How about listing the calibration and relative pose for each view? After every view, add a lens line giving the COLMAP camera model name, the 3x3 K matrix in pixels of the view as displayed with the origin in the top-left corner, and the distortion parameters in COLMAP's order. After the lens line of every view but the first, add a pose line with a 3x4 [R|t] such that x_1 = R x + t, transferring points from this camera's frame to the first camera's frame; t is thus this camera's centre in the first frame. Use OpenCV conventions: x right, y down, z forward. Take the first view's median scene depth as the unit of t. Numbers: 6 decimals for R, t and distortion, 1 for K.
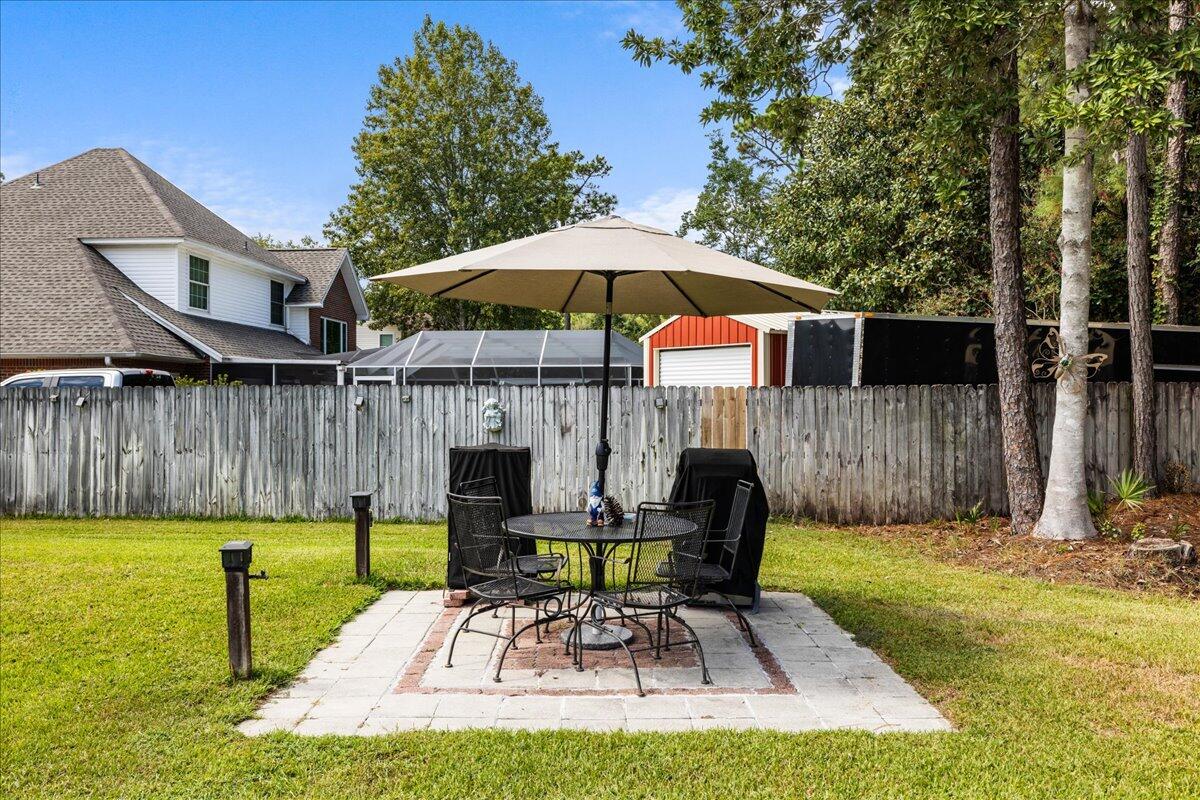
lens RADIAL K [[967.4, 0, 595.4], [0, 967.4, 397.1], [0, 0, 1]] dist [-0.042169, -0.002378]
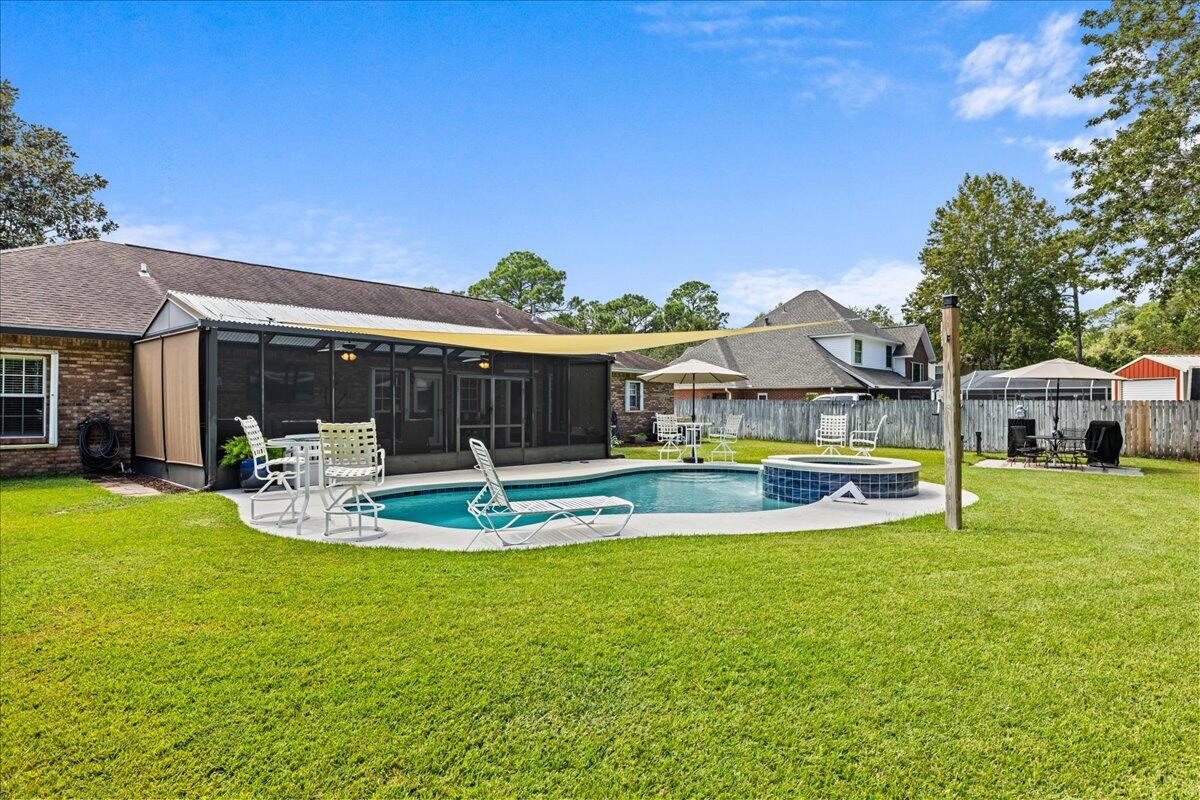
lens RADIAL K [[633.1, 0, 586.6], [0, 633.1, 399.0], [0, 0, 1]] dist [-0.027148, 0.003334]
pose [[0.761755, -0.000475, -0.647865, 0.043750], [-0.004394, 0.999973, -0.005899, 0.000158], [0.647850, 0.007341, 0.761732, -0.483179]]
